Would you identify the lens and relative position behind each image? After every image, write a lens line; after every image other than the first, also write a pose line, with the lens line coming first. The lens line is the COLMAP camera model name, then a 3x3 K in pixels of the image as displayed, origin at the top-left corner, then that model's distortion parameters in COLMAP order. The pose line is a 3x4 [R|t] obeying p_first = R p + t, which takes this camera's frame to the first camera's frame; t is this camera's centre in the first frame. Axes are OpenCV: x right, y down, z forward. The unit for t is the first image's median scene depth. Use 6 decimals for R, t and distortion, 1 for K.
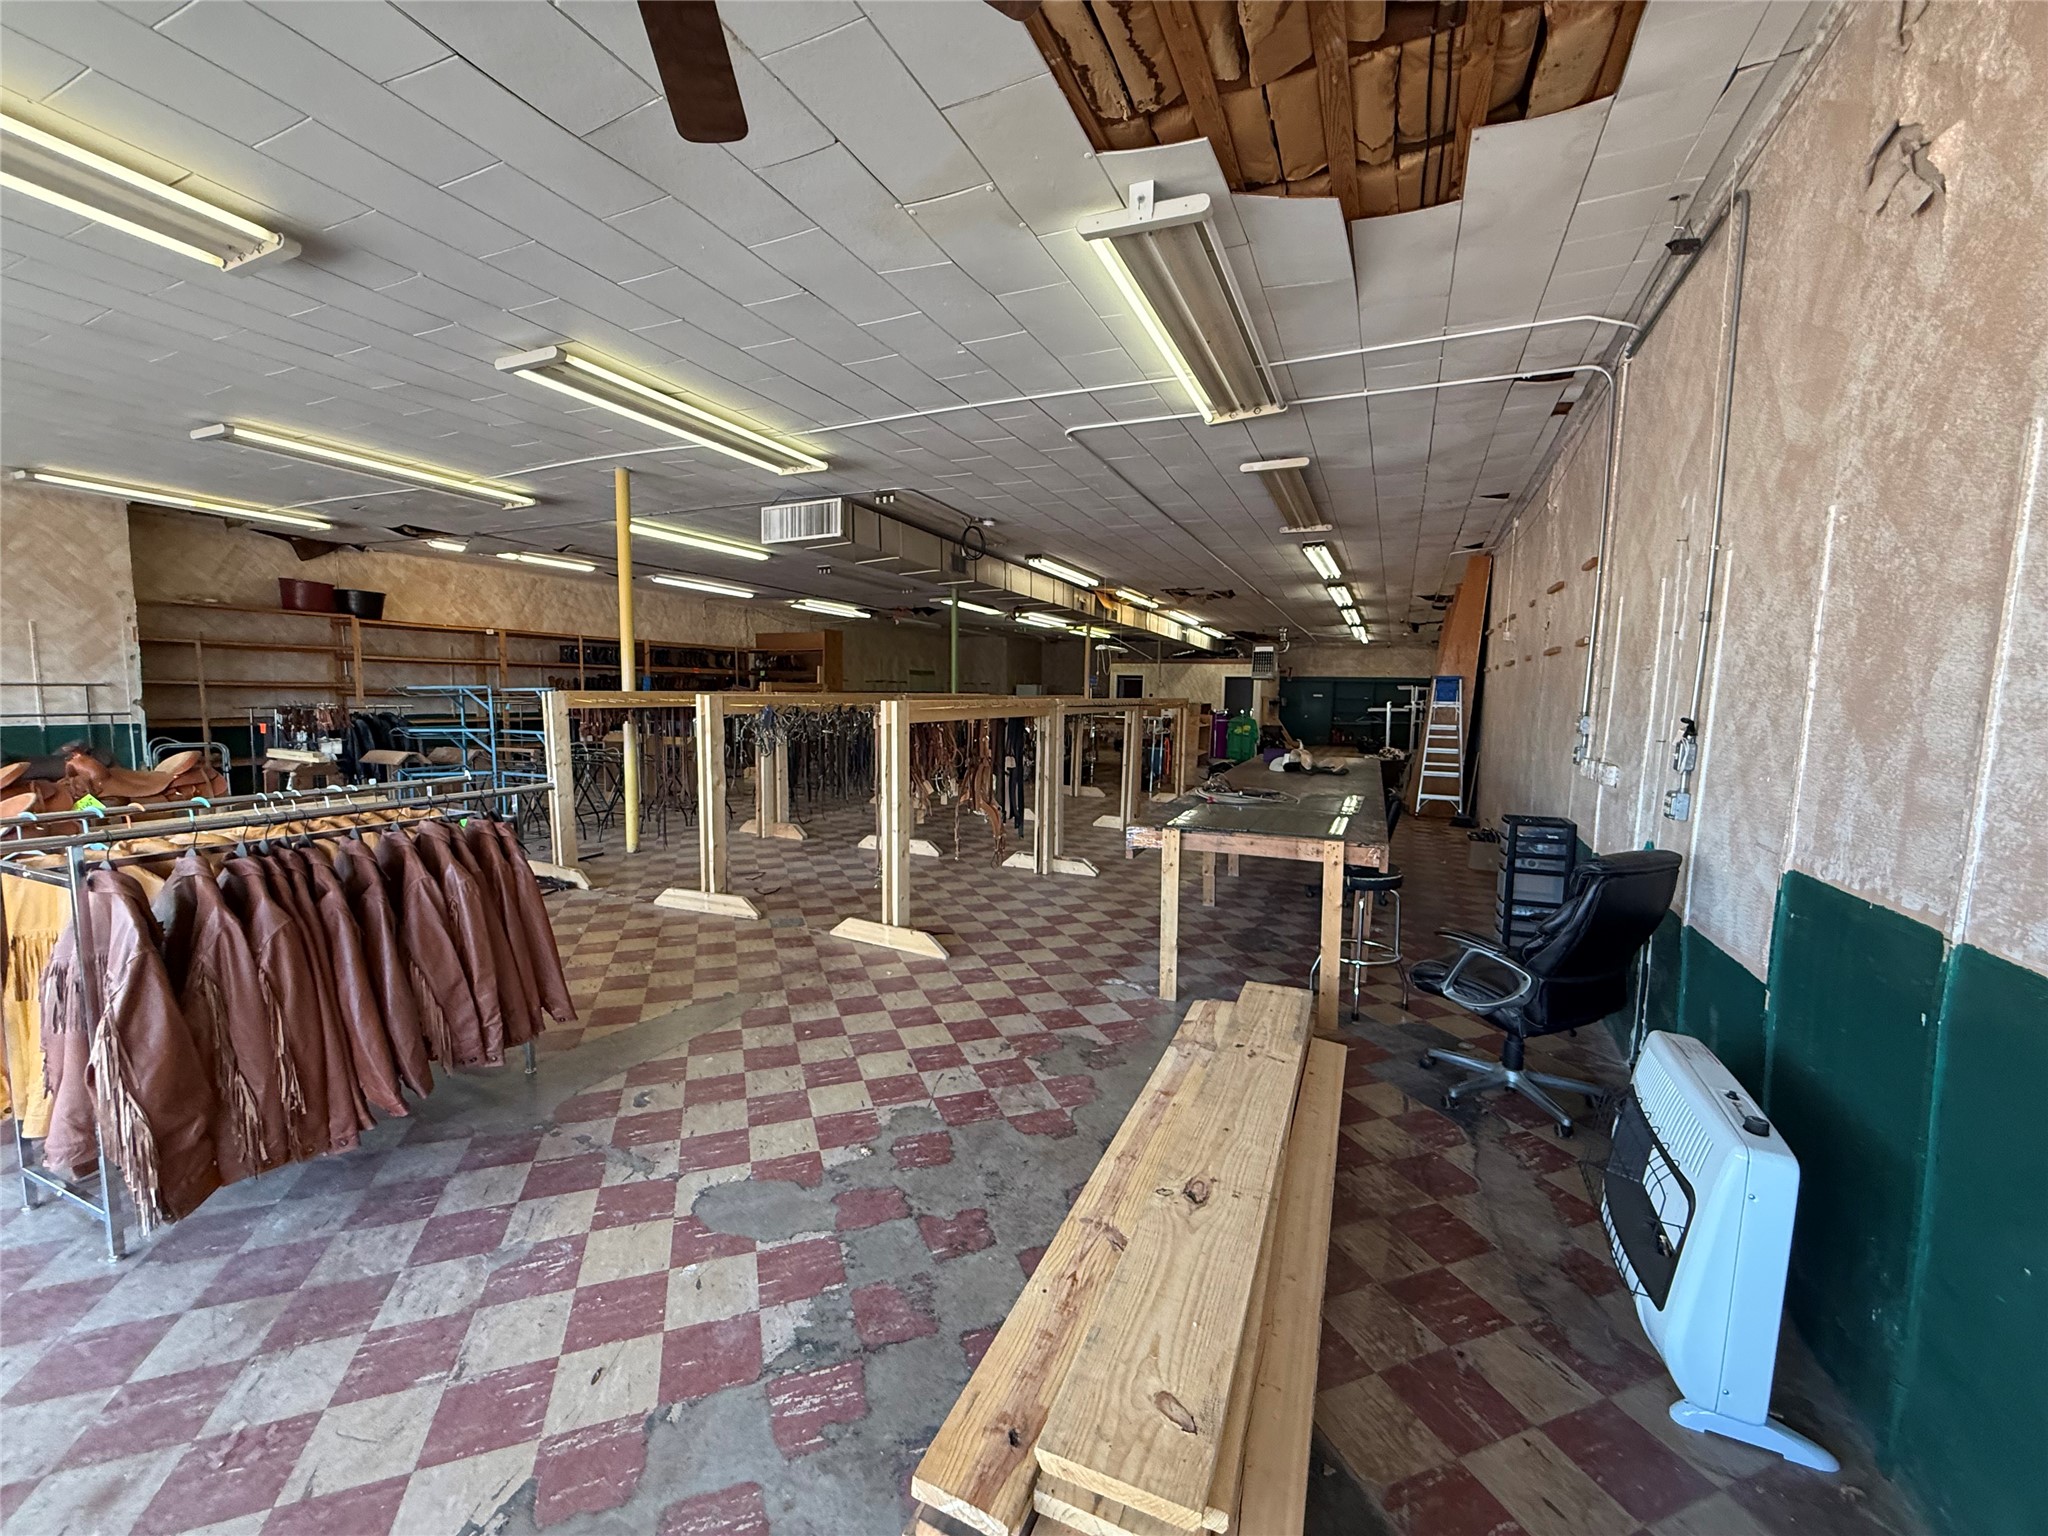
lens RADIAL K [[814.2, 0, 1016.7], [0, 814.2, 771.1], [0, 0, 1]] dist [-0.000300, 0.000287]
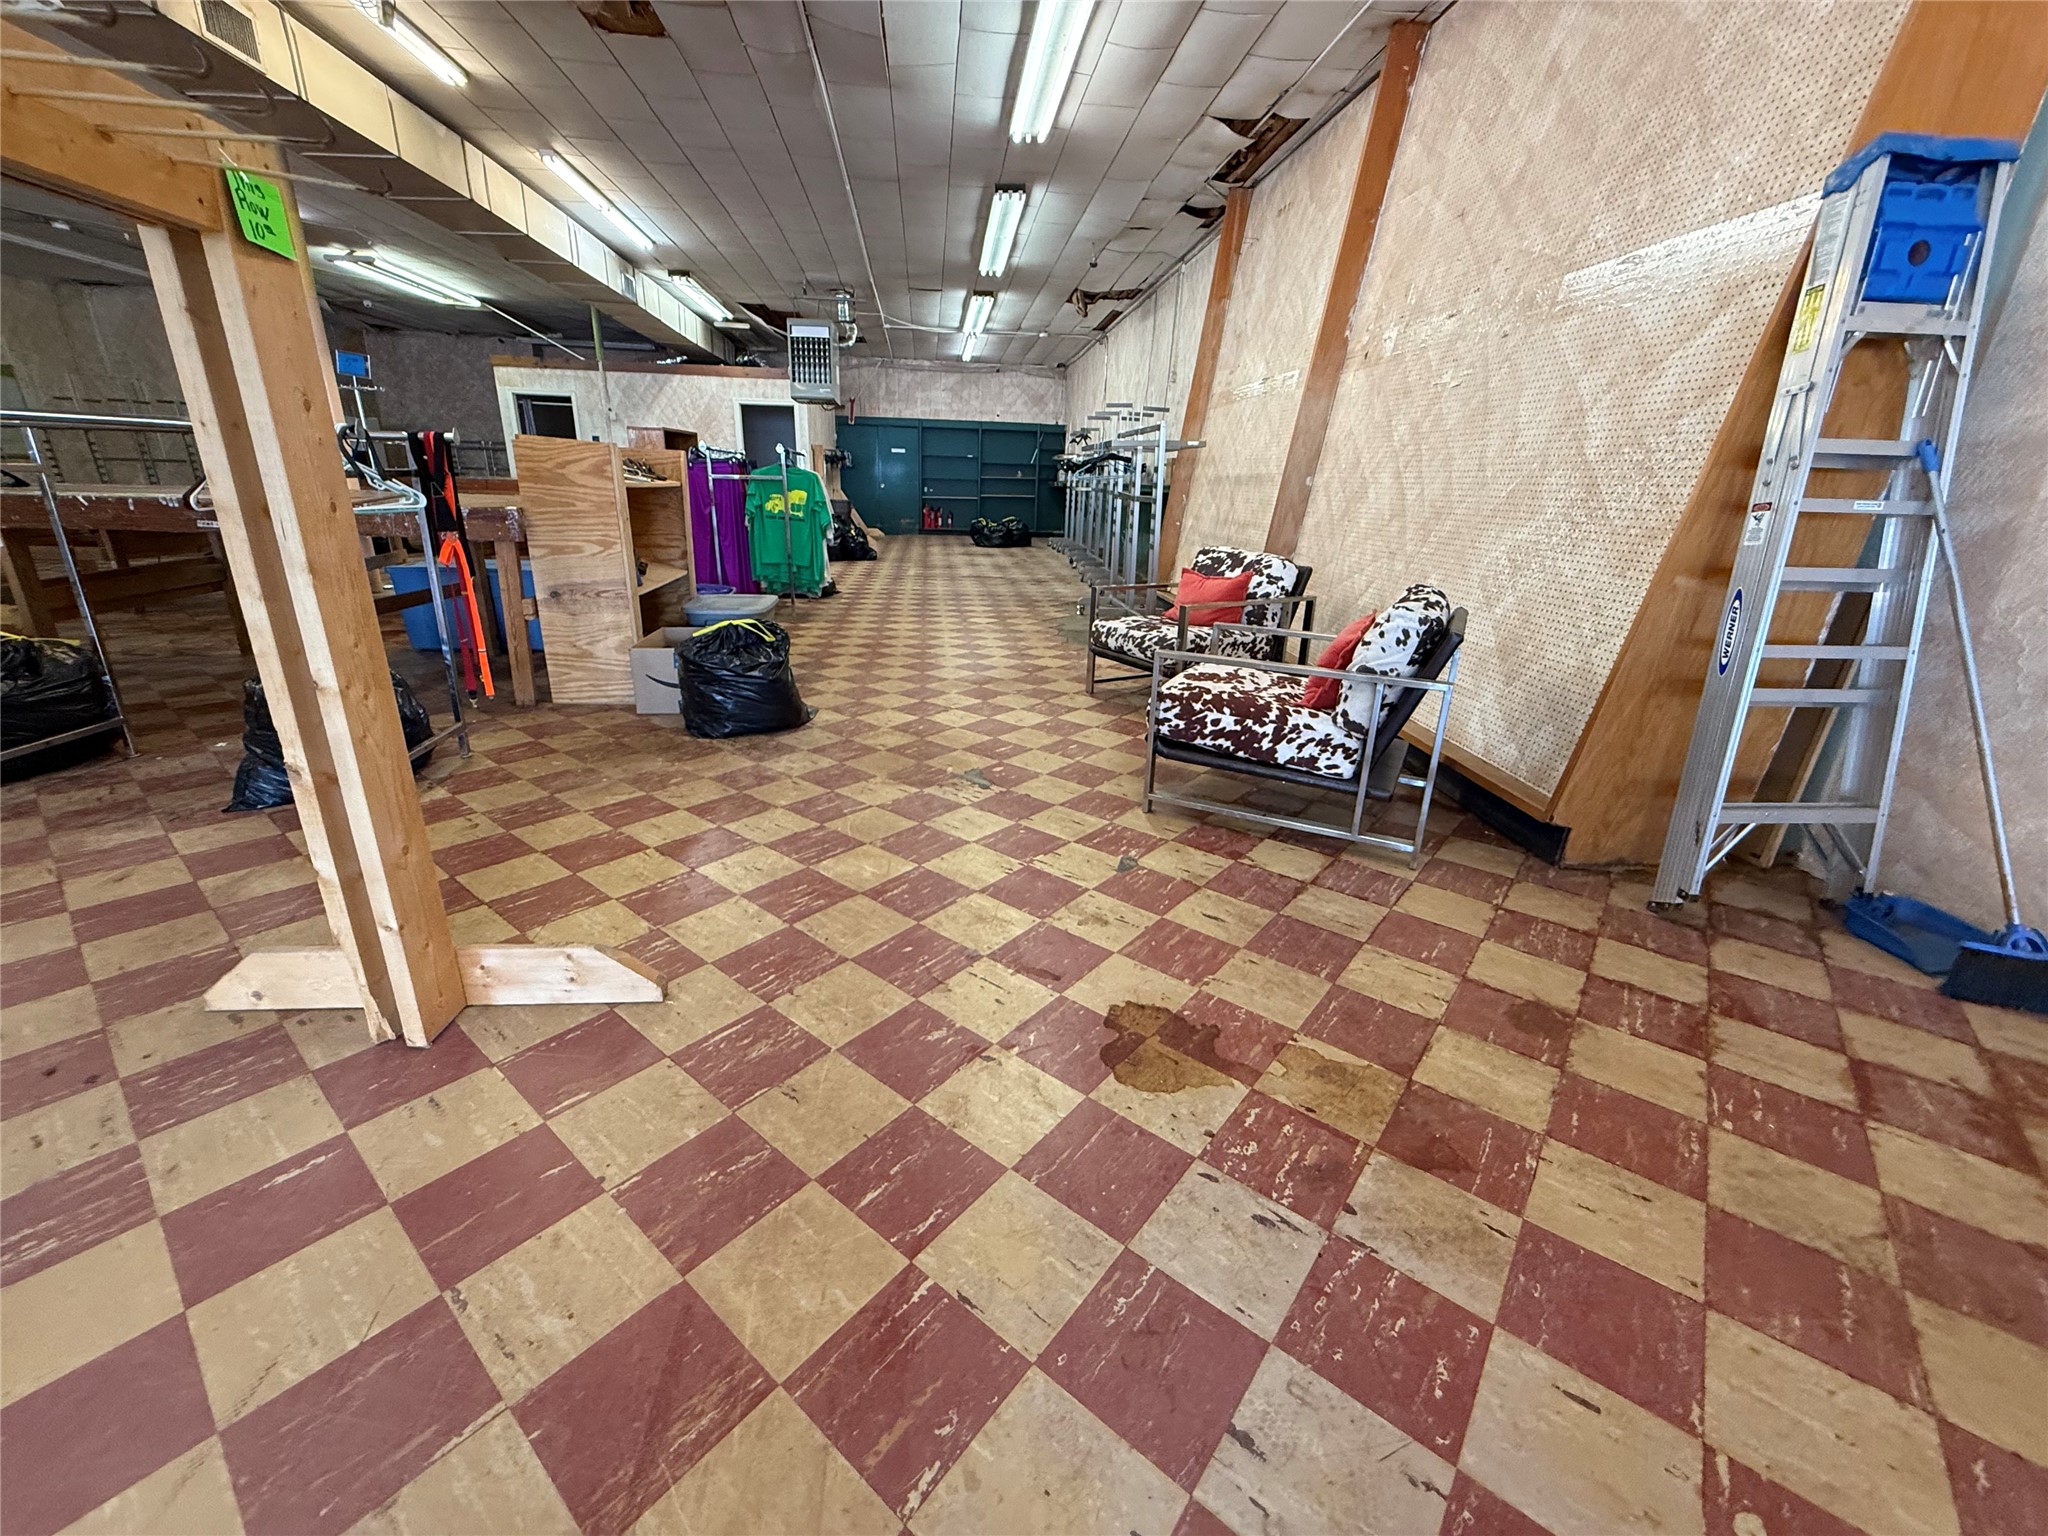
lens RADIAL K [[814.2, 0, 1016.7], [0, 814.2, 771.1], [0, 0, 1]] dist [-0.000300, 0.000287]
pose [[0.858131, -0.162926, 0.486895, 0.141048], [0.035090, 0.964709, 0.260969, -0.021004], [-0.512231, -0.206861, 0.833563, 0.518018]]
